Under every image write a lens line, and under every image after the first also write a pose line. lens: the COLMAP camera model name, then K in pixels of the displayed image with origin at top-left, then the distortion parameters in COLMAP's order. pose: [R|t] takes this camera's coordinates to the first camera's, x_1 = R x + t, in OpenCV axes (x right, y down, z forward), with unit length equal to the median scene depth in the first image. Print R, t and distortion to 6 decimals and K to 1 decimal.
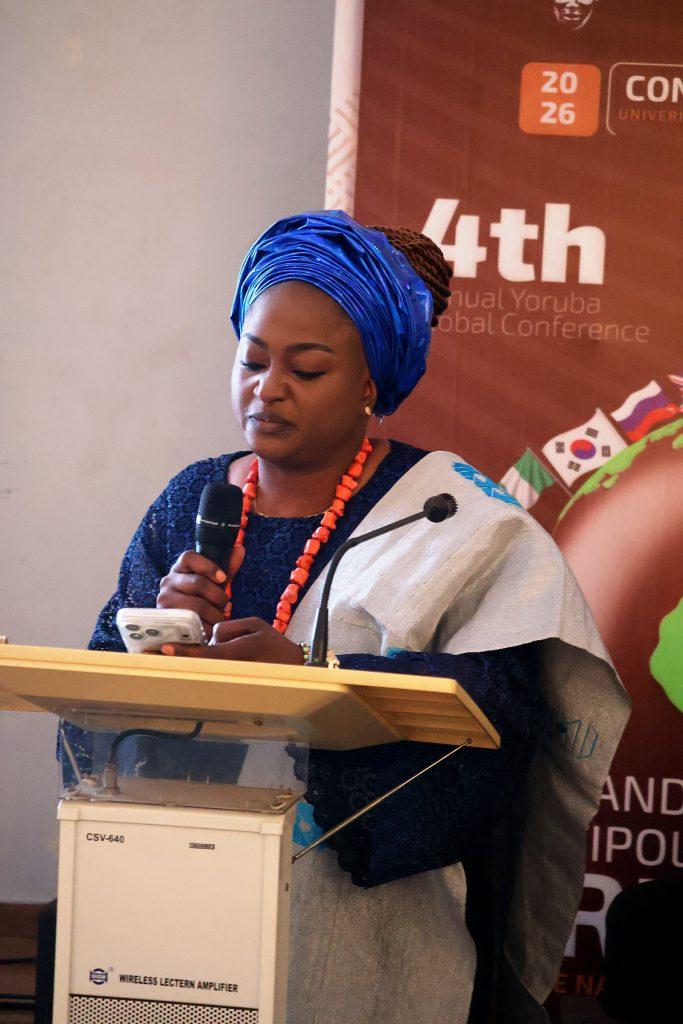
lens RADIAL K [[2530.0, 0, 341.6], [0, 2530.0, 494.4], [0, 0, 1]] dist [0.288281, 0.418531]
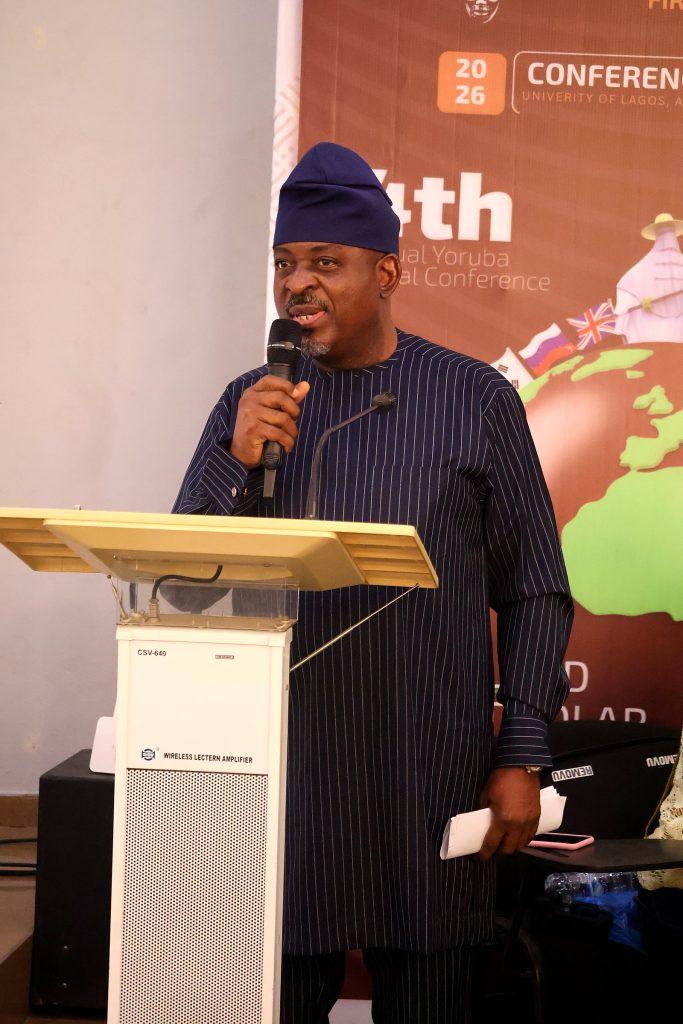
lens RADIAL K [[2802.0, 0, 329.5], [0, 2802.0, 509.2], [0, 0, 1]] dist [0.357179, 0.545155]
pose [[0.999095, -0.012991, 0.040514, -0.034681], [0.012621, 0.999876, 0.009394, 0.027413], [-0.040631, -0.008875, 0.999135, -0.293063]]
